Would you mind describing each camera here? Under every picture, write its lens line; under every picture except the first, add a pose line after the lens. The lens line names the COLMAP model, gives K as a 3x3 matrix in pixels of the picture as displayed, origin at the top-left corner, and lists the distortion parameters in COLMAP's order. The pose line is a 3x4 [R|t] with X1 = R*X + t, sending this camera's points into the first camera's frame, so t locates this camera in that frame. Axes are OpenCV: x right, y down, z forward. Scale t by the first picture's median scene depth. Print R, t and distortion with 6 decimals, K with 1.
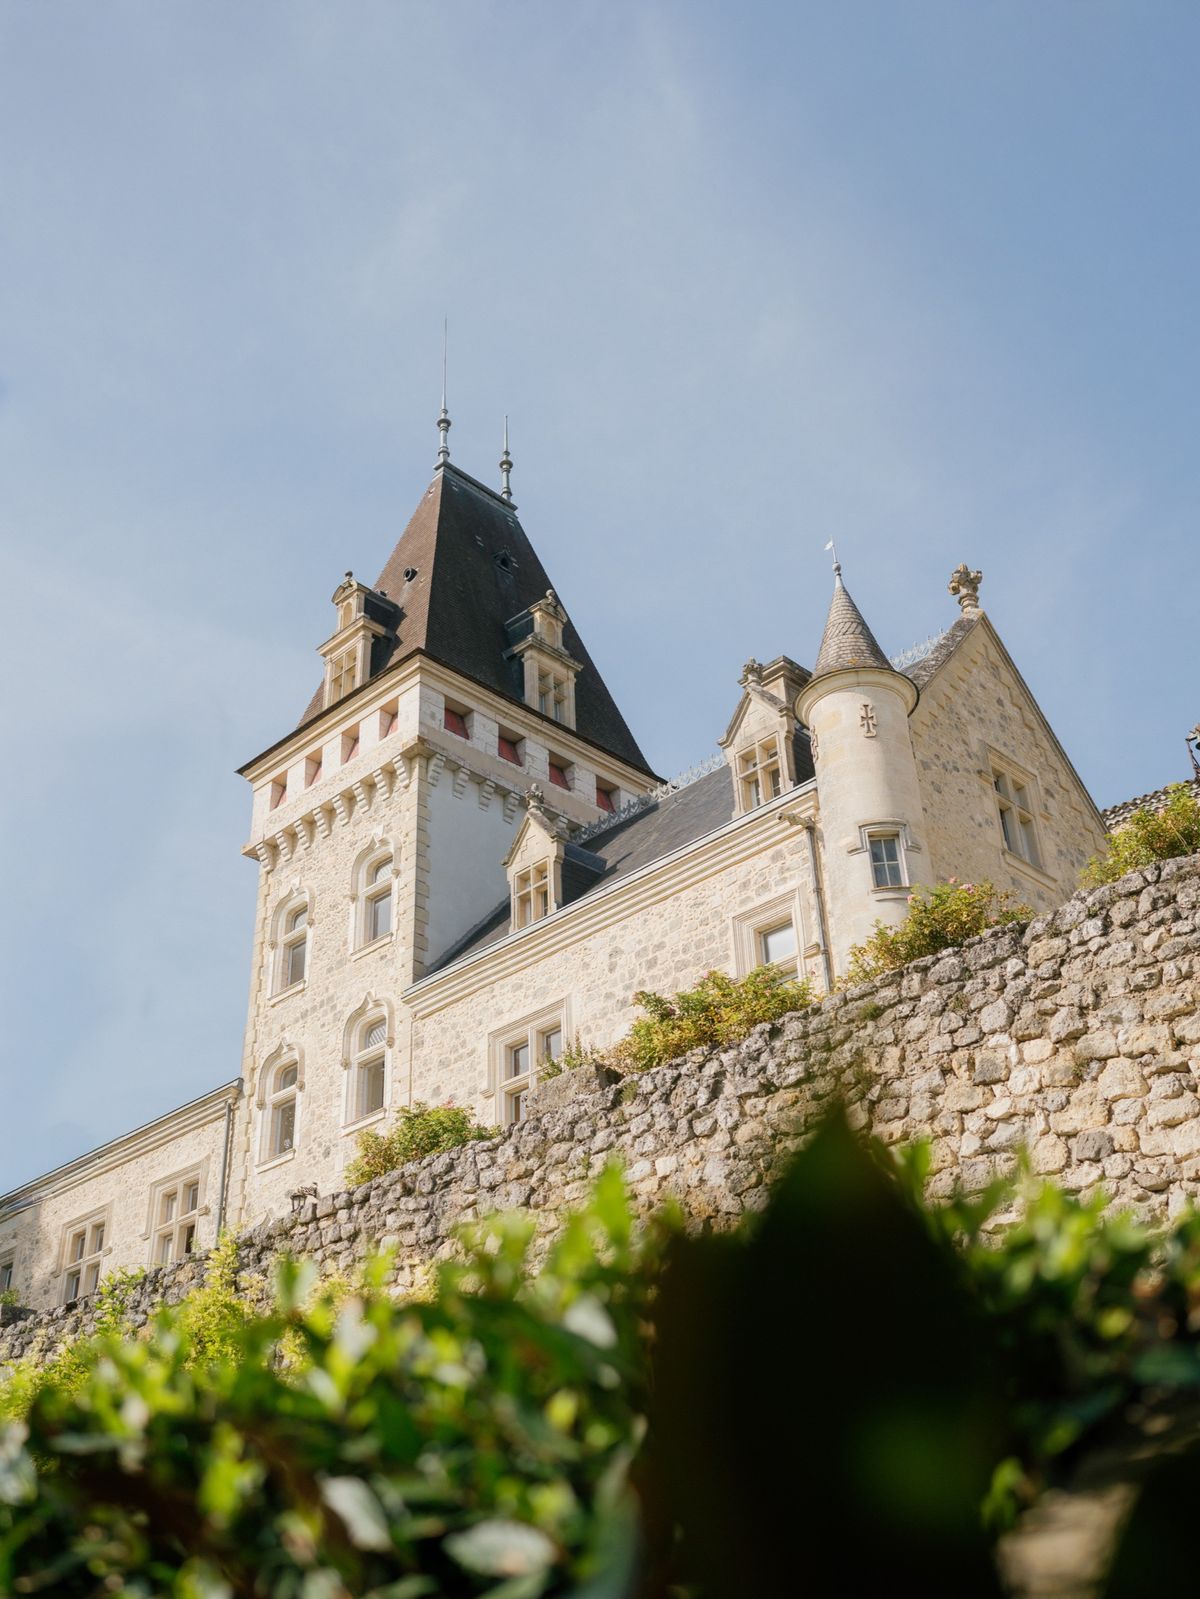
lens RADIAL K [[1687.4, 0, 570.6], [0, 1687.4, 737.1], [0, 0, 1]] dist [0.001832, 0.015391]
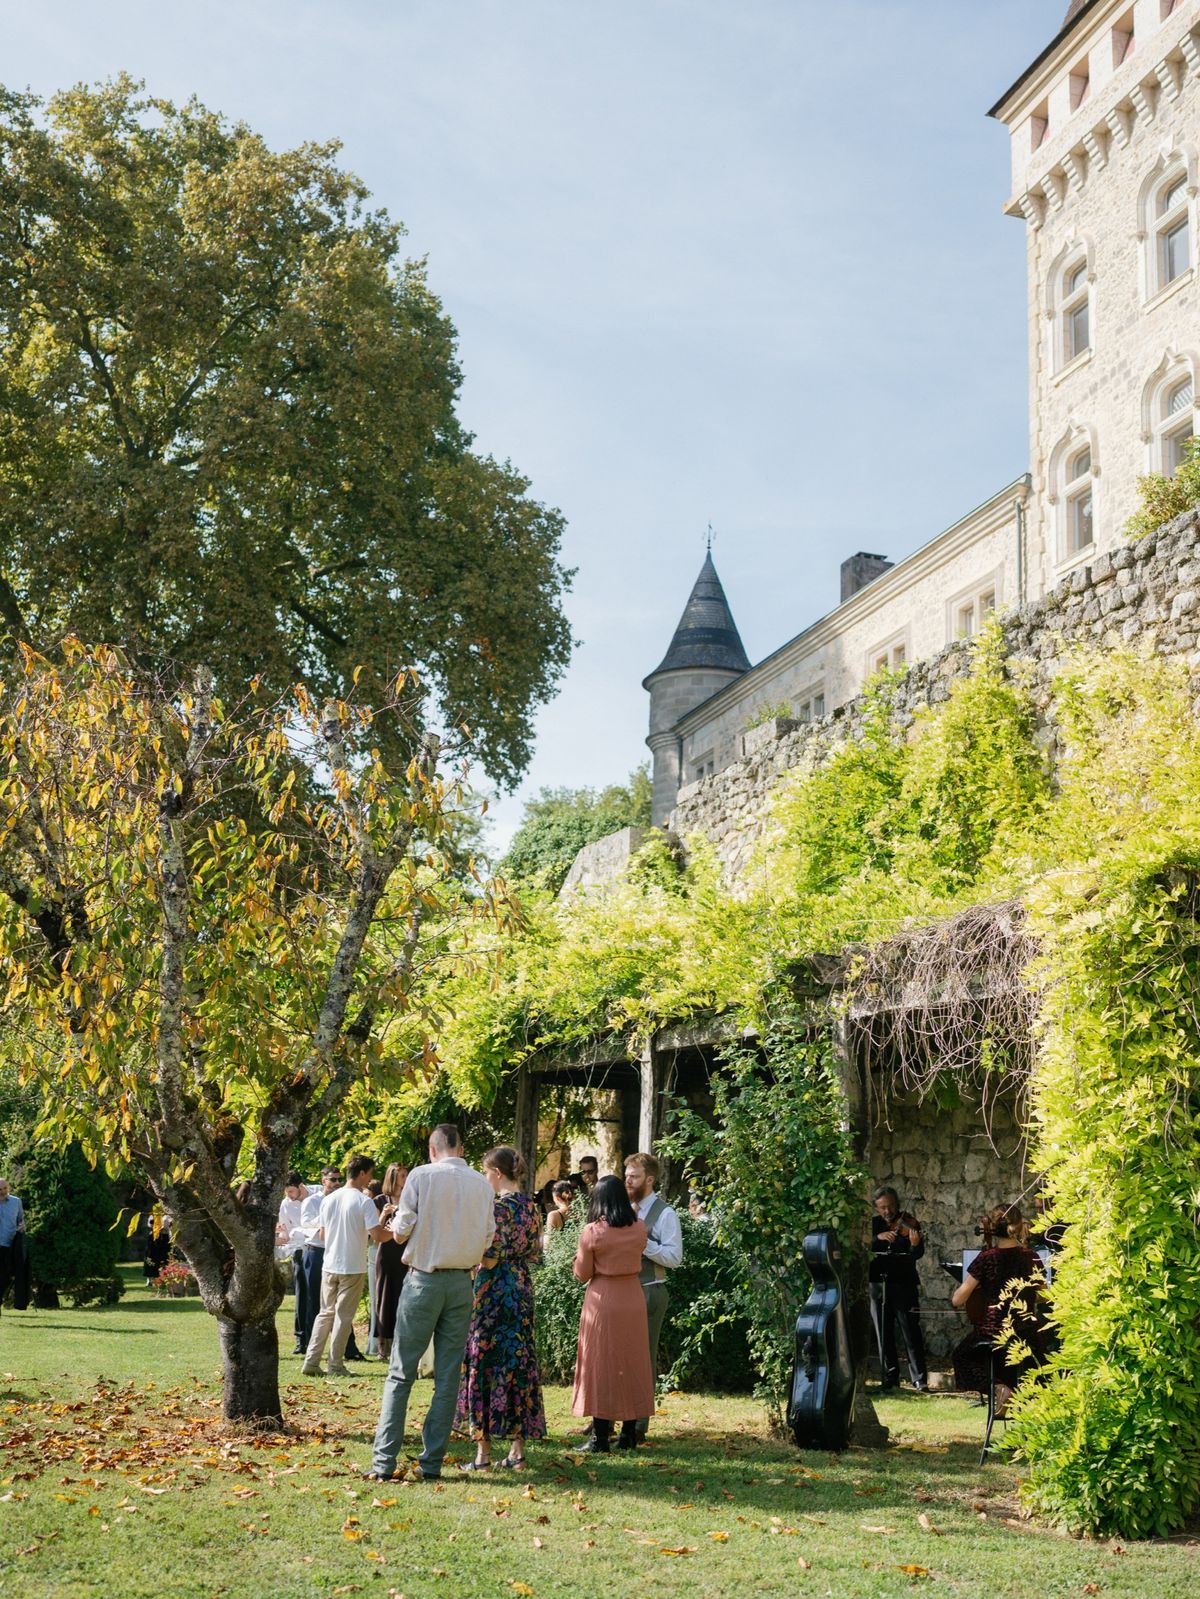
lens RADIAL K [[1722.5, 0, 600.8], [0, 1722.5, 829.2], [0, 0, 1]] dist [-0.019735, 0.070744]
pose [[0.893095, -0.028226, -0.448981, 0.006099], [0.189879, 0.928425, 0.319331, 0.077573], [0.407832, -0.370445, 0.834532, 0.154044]]
